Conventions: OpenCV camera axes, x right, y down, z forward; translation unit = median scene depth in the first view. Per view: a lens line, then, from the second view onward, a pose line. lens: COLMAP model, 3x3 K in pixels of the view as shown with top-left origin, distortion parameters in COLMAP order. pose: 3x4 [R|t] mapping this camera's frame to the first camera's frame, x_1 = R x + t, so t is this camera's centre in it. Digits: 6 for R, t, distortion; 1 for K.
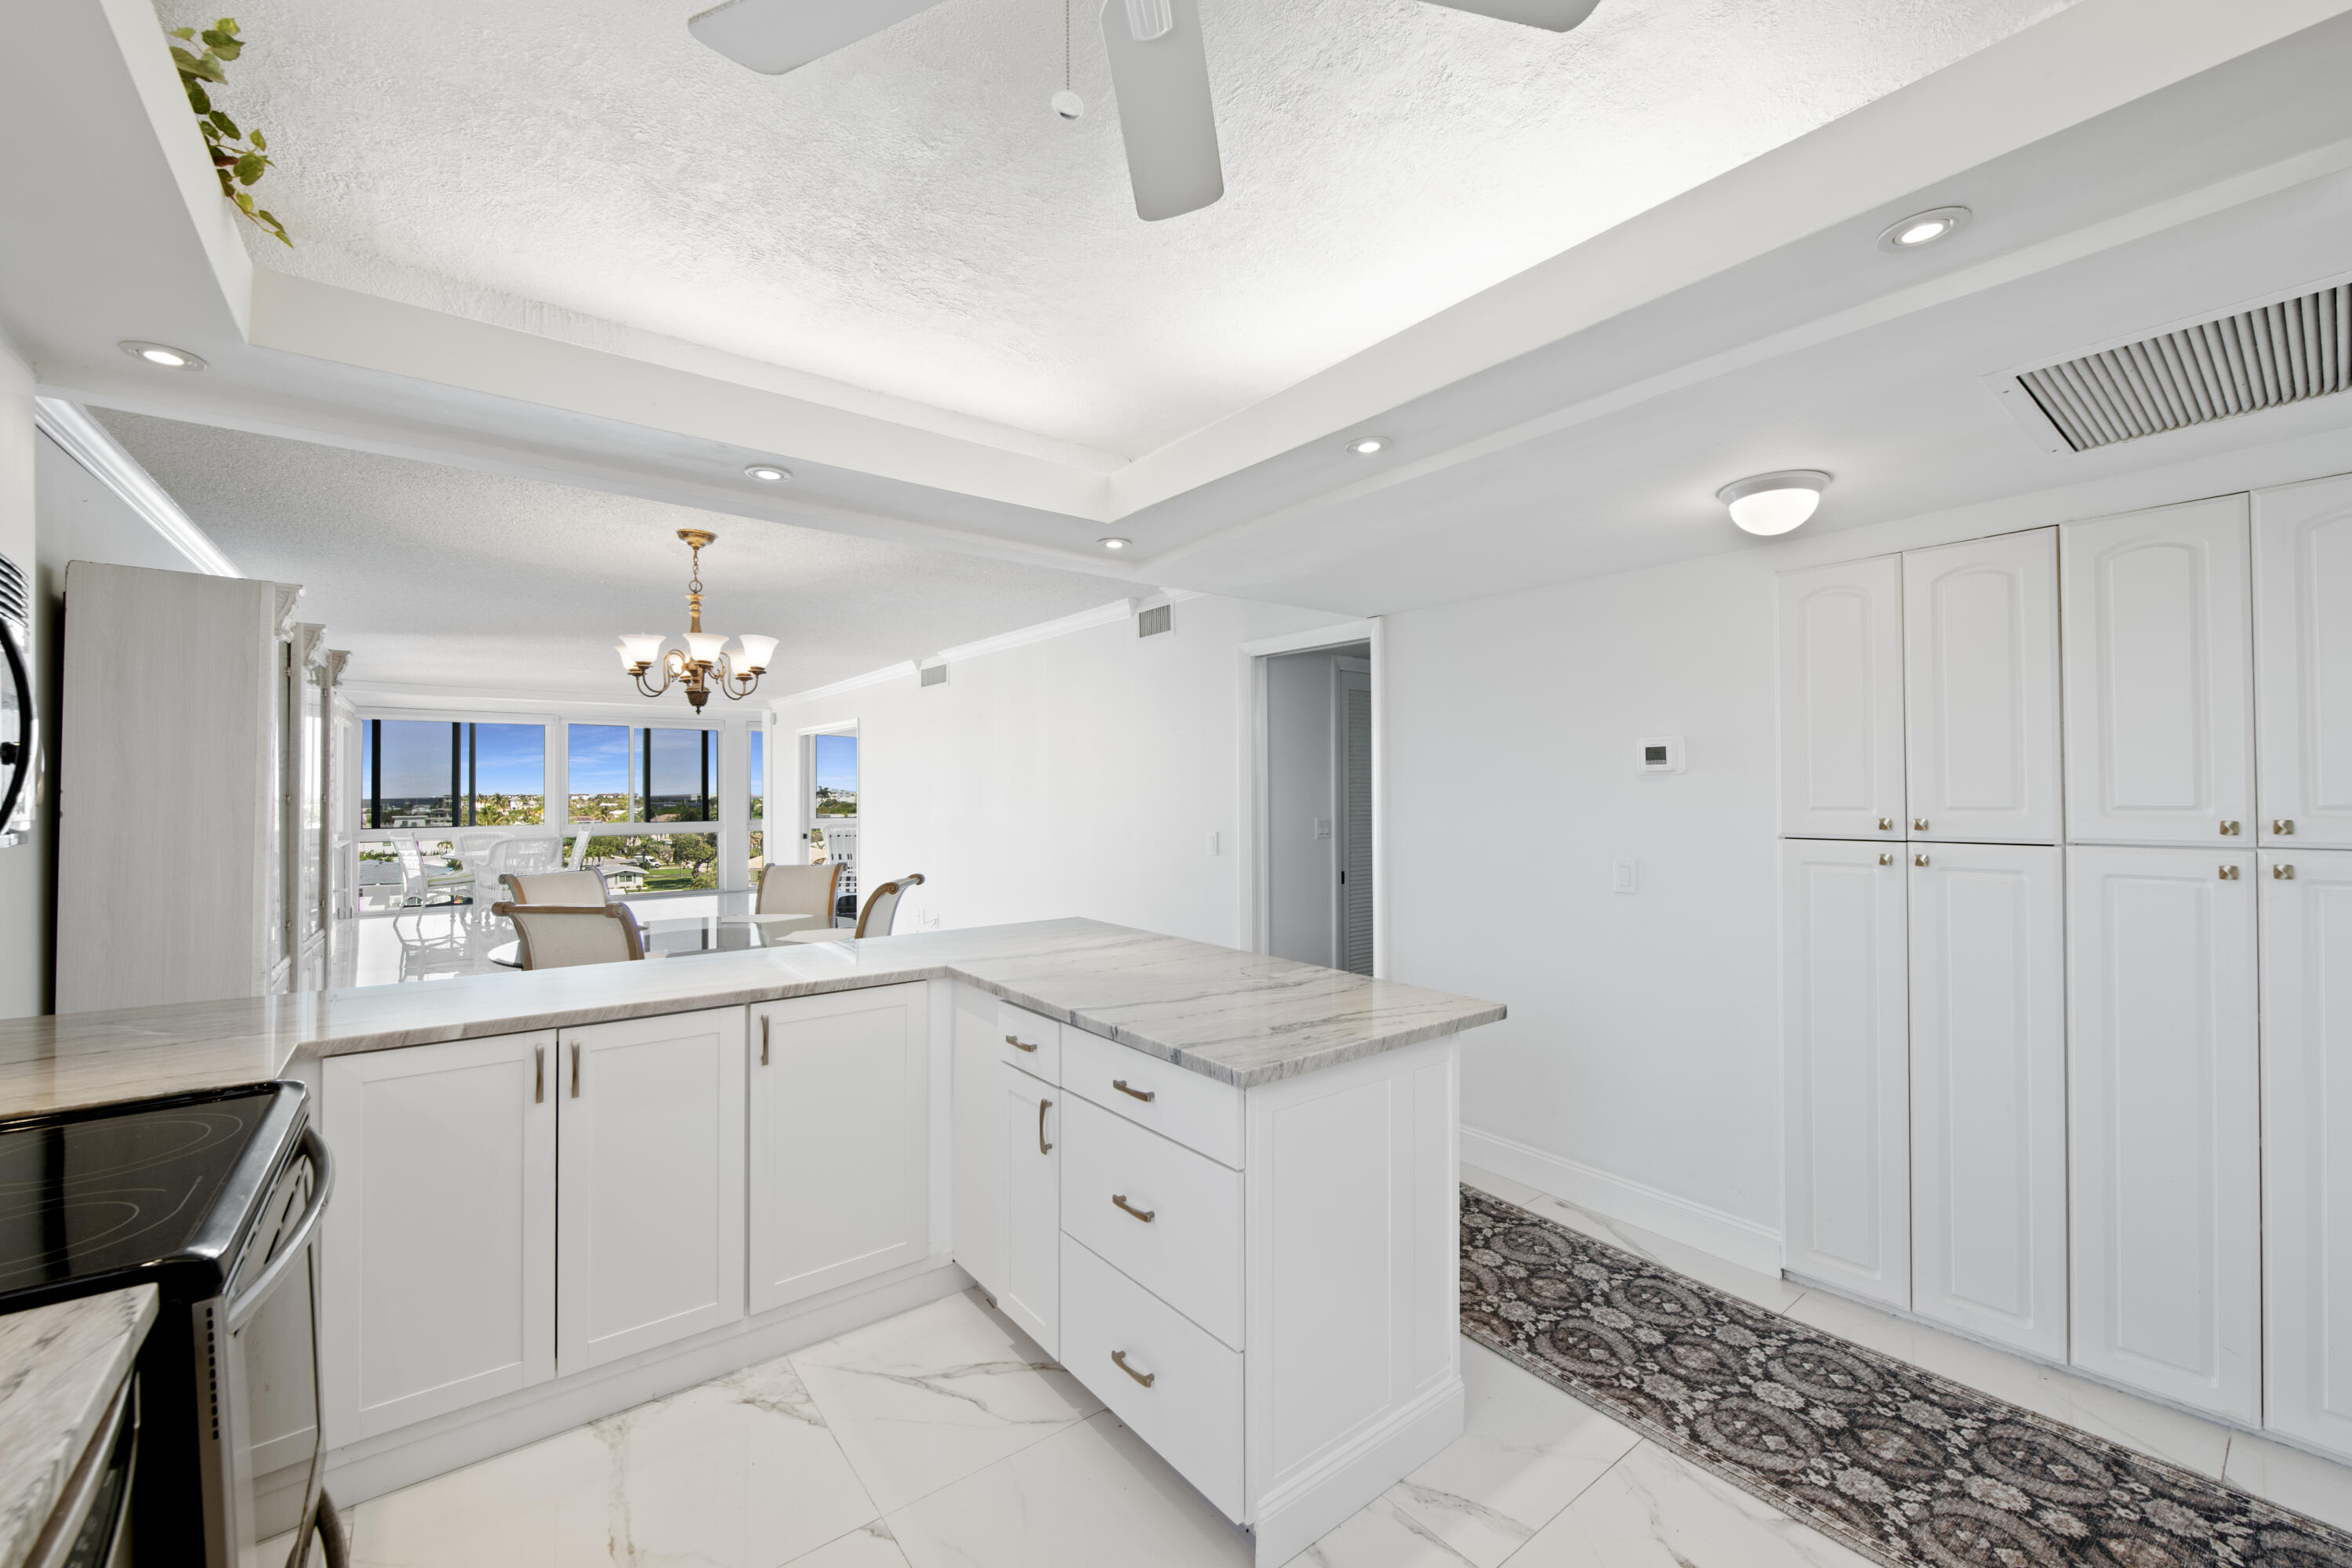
lens RADIAL K [[930.5, 0, 1194.5], [0, 930.5, 783.0], [0, 0, 1]] dist [0.001752, -0.003526]
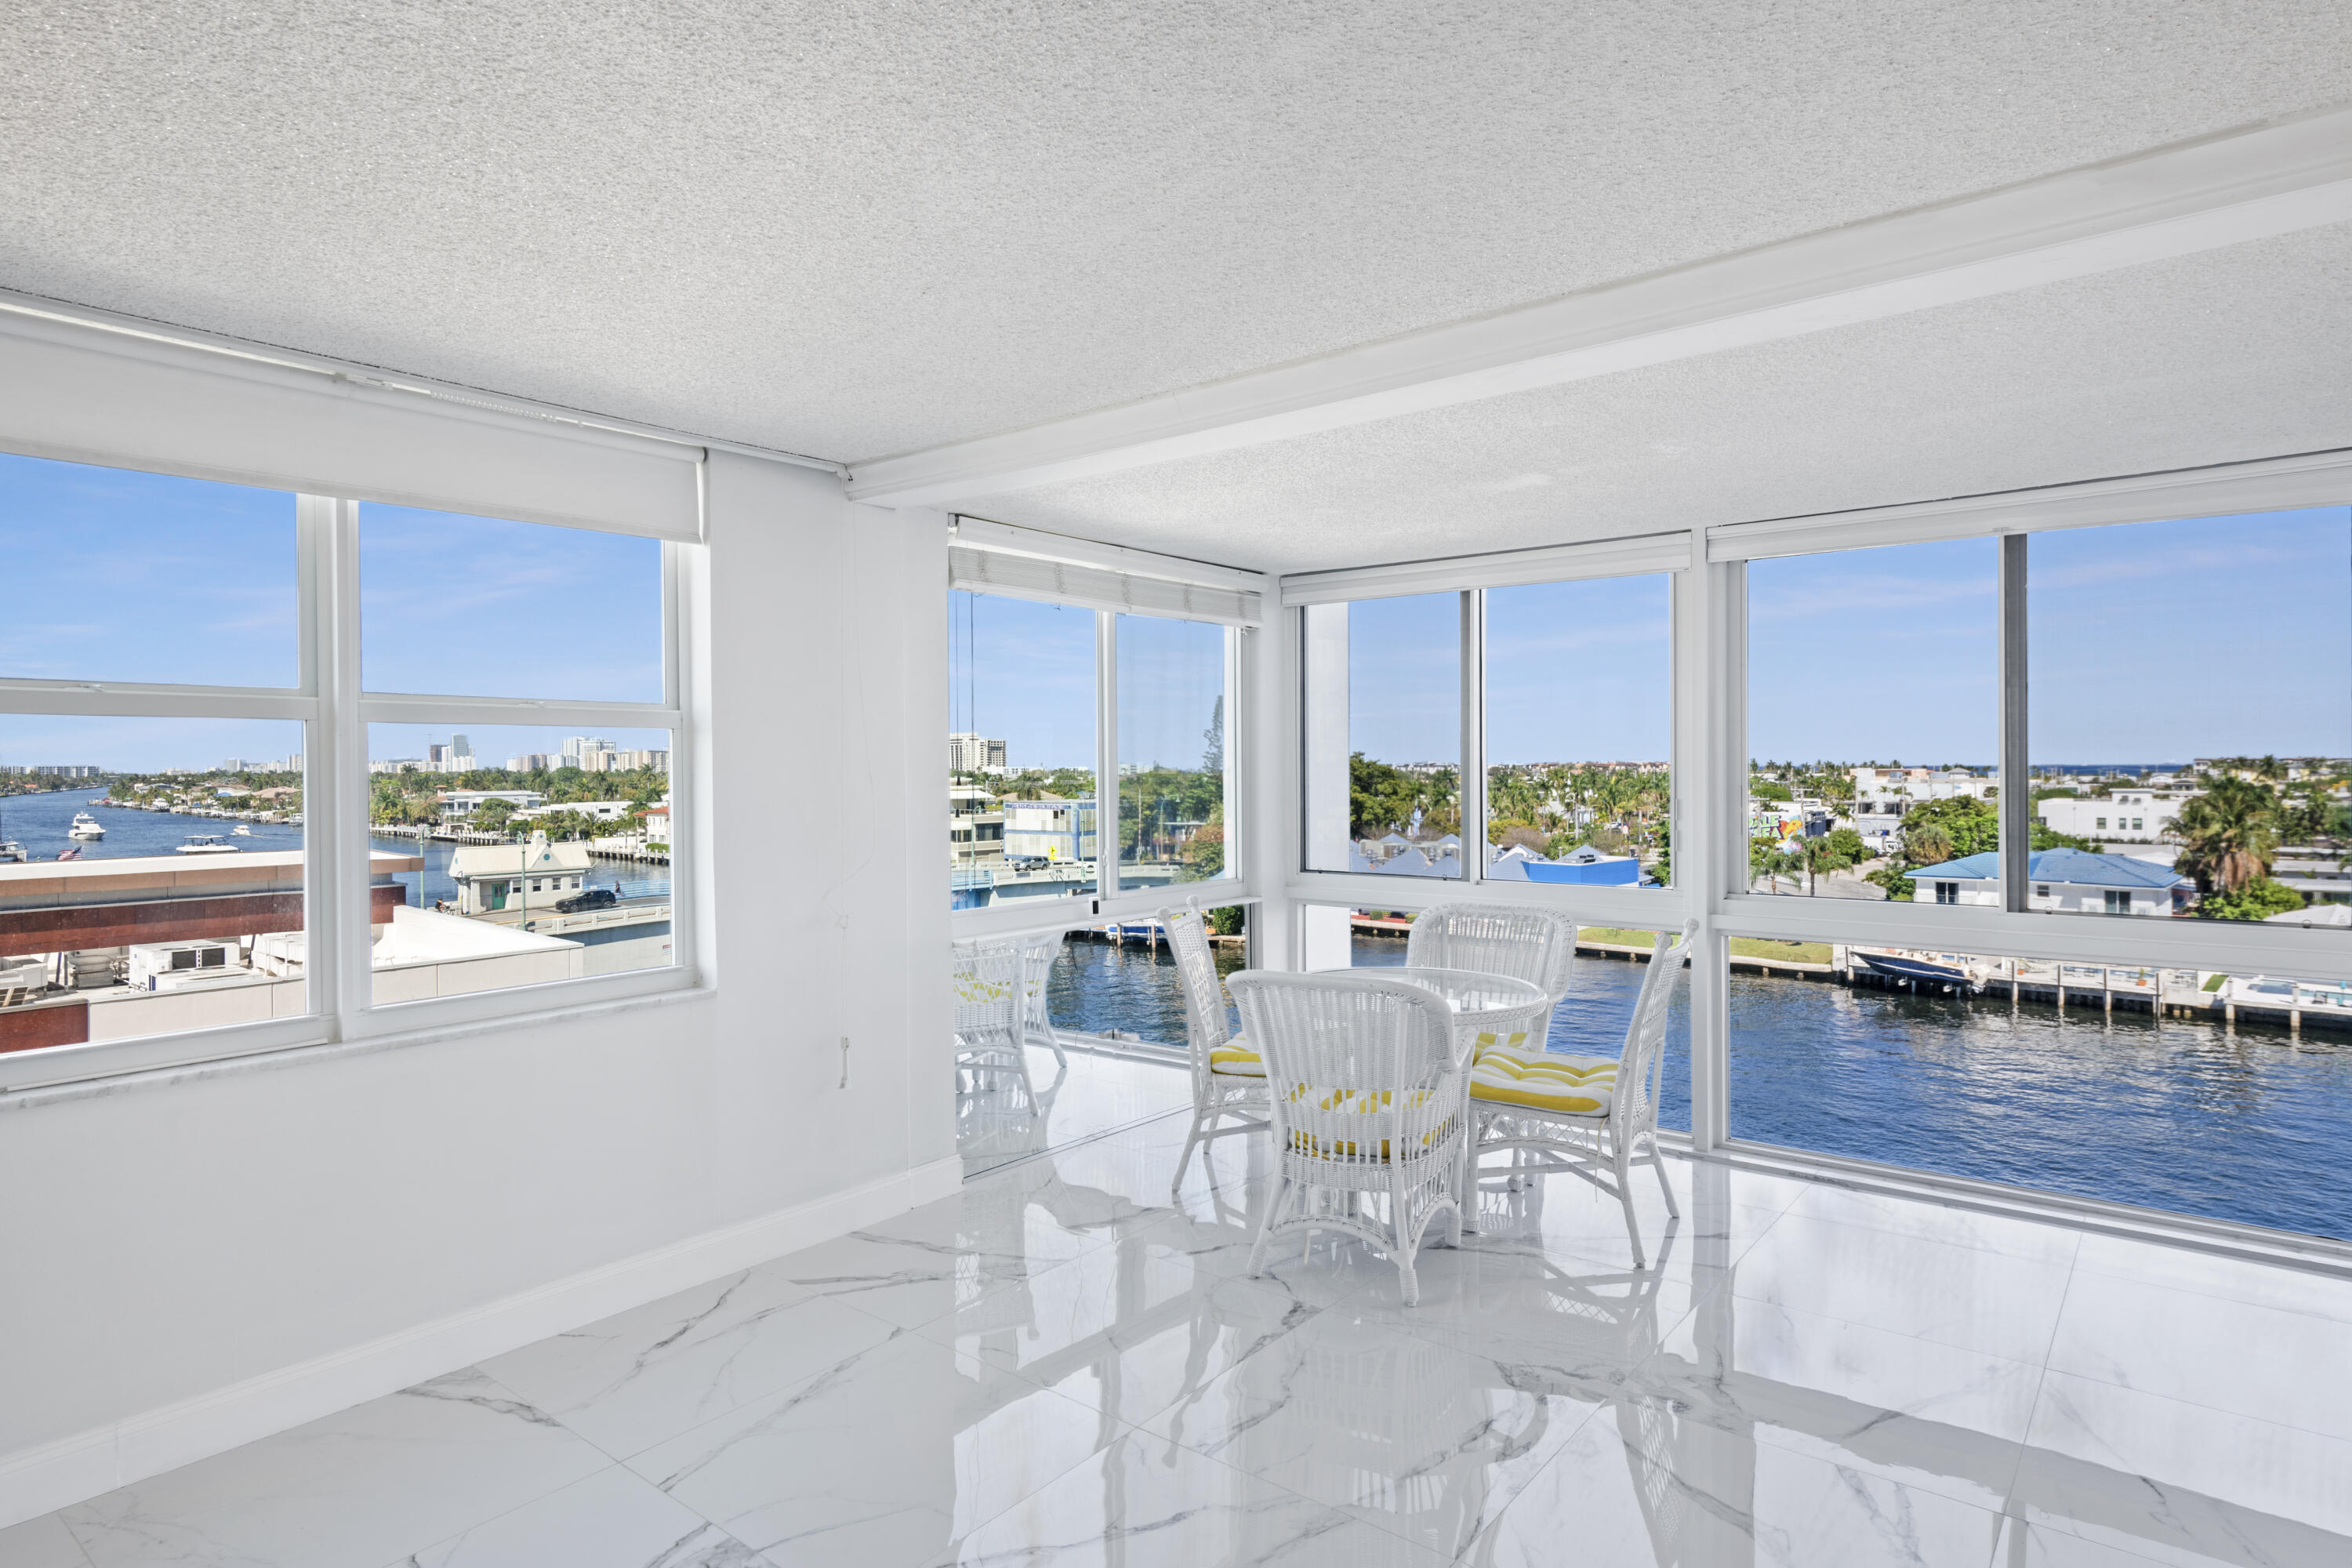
lens RADIAL K [[1335.9, 0, 1205.3], [0, 1335.9, 764.2], [0, 0, 1]] dist [0.021644, -0.011195]
pose [[0.247822, 0.004936, -0.968793, -0.288109], [0.011444, 0.999902, 0.008022, 0.003663], [0.968738, -0.013075, 0.247741, 0.872931]]
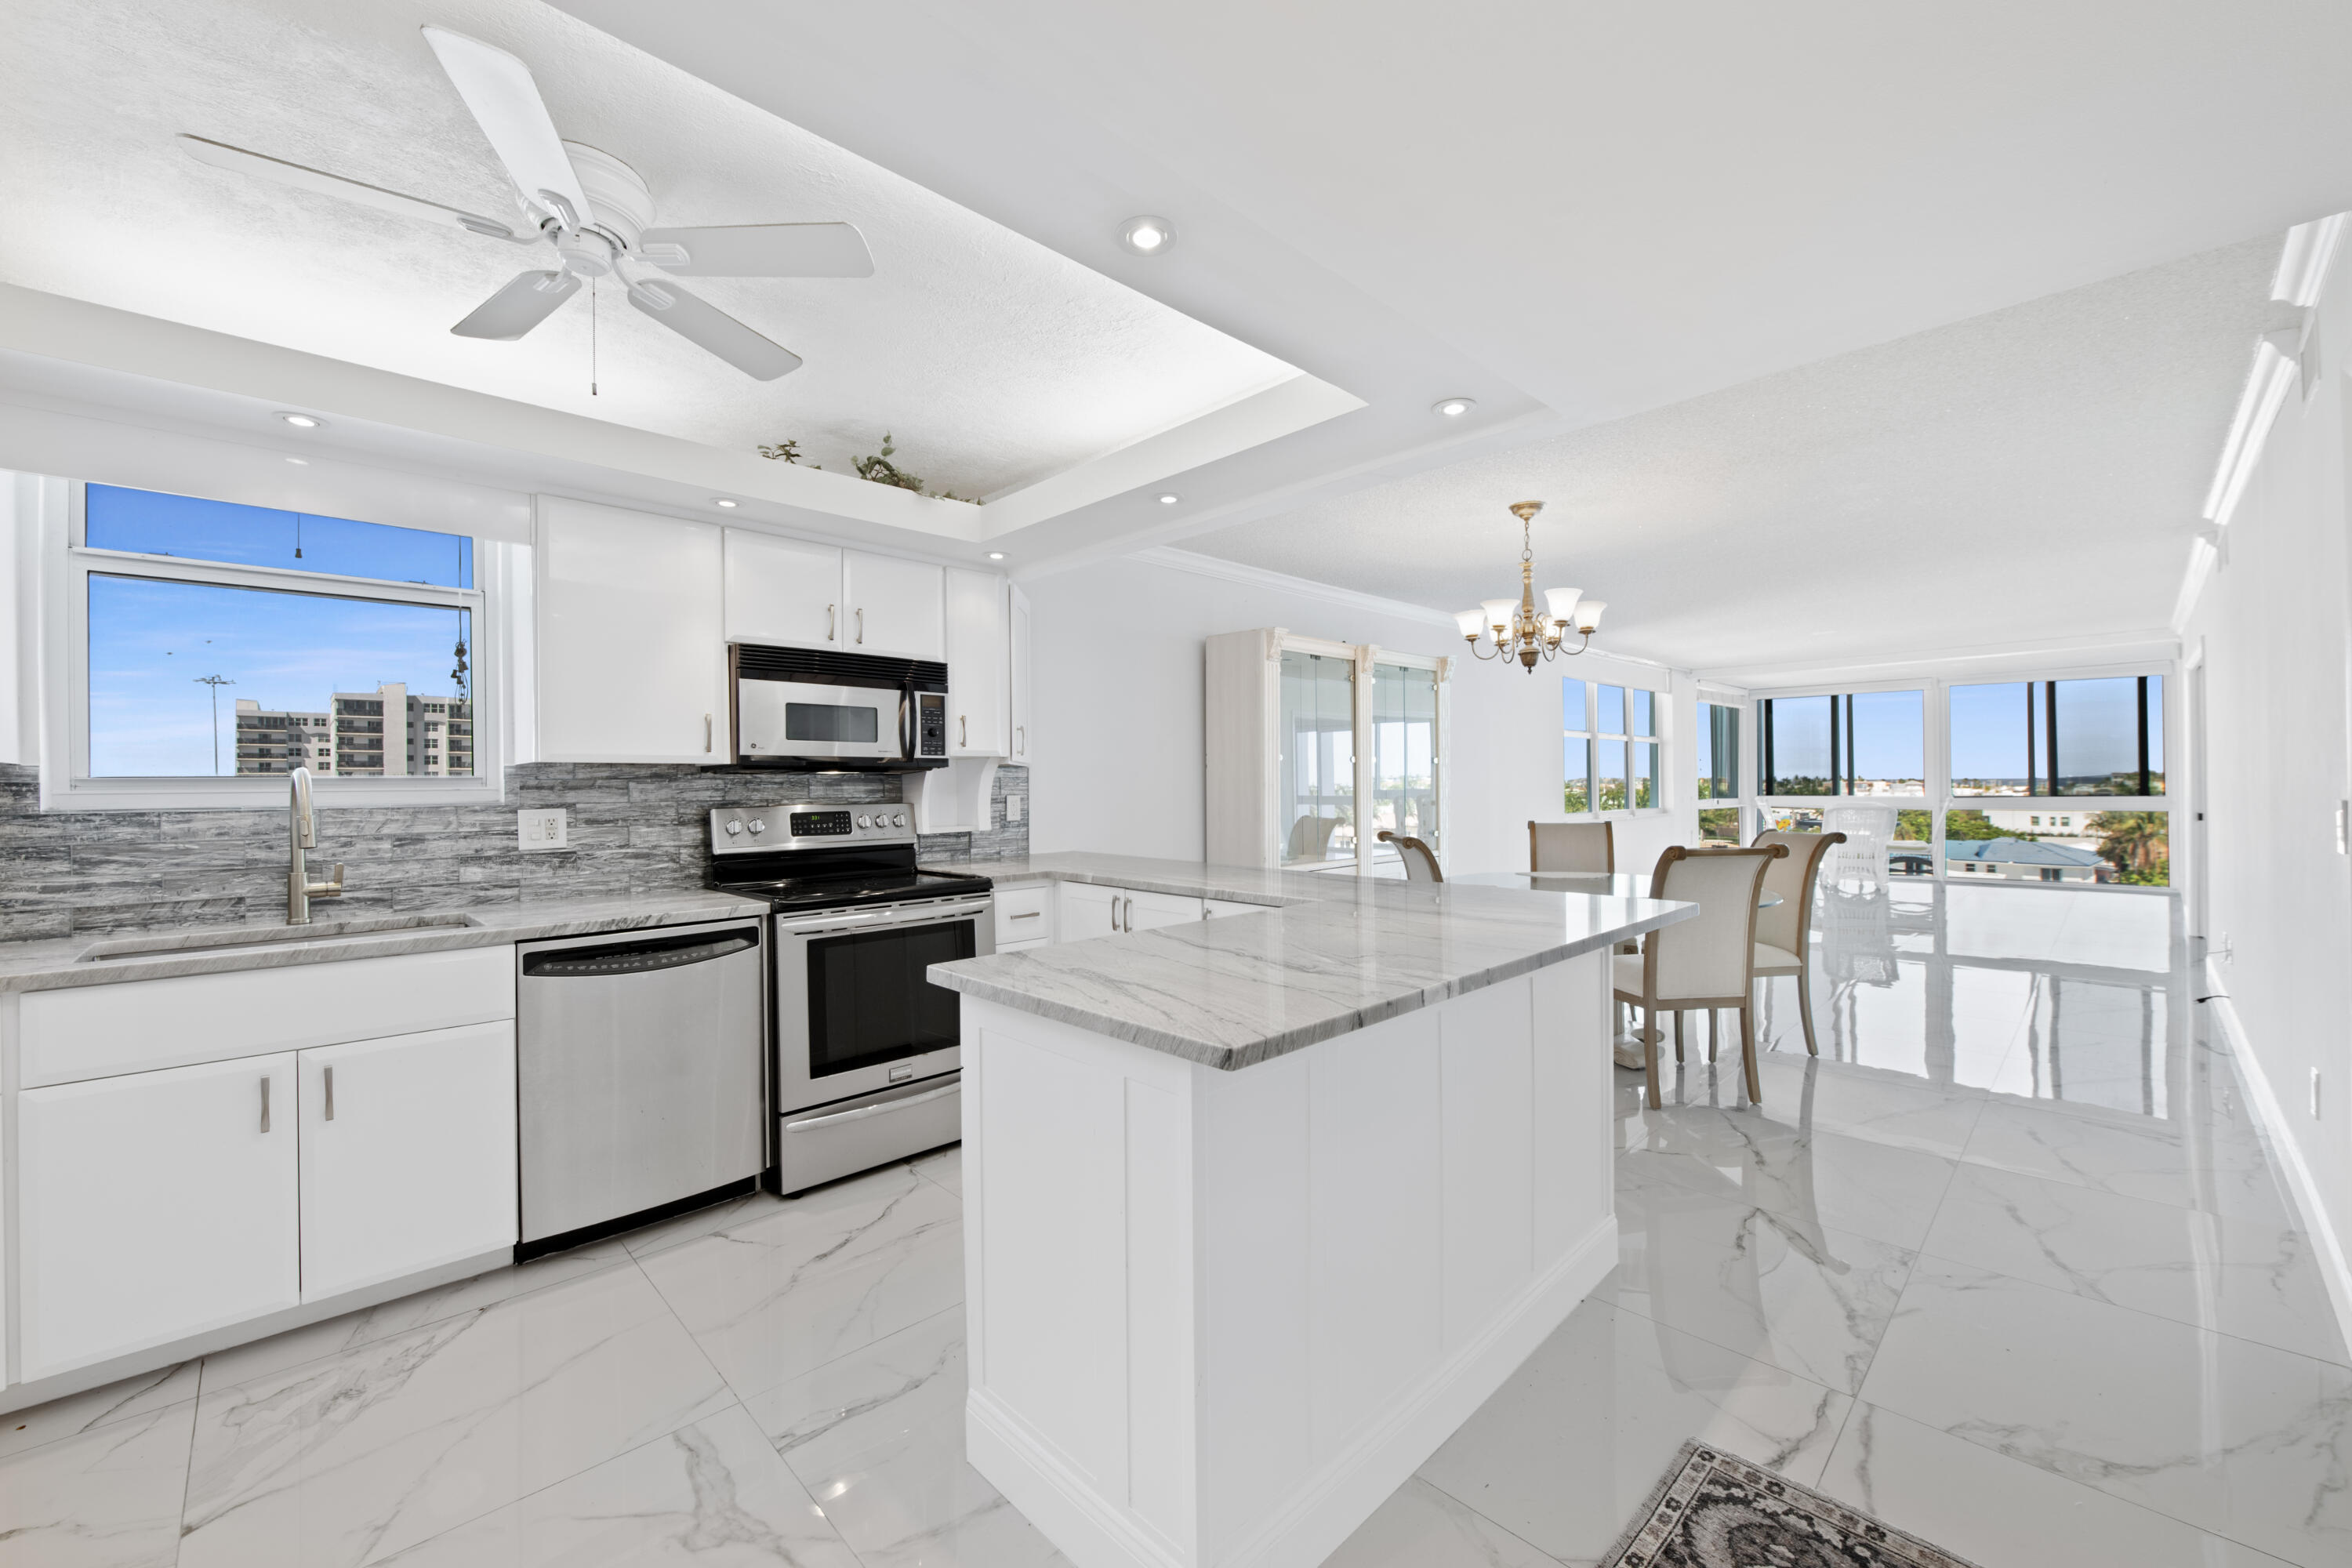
lens RADIAL K [[930.5, 0, 1187.8], [0, 930.5, 785.2], [0, 0, 1]] dist [0.001752, -0.003526]
pose [[0.103765, 0.006254, -0.994582, 0.223485], [0.018216, 0.999801, 0.008187, 0.020725], [0.994435, -0.018967, 0.103631, 0.242481]]
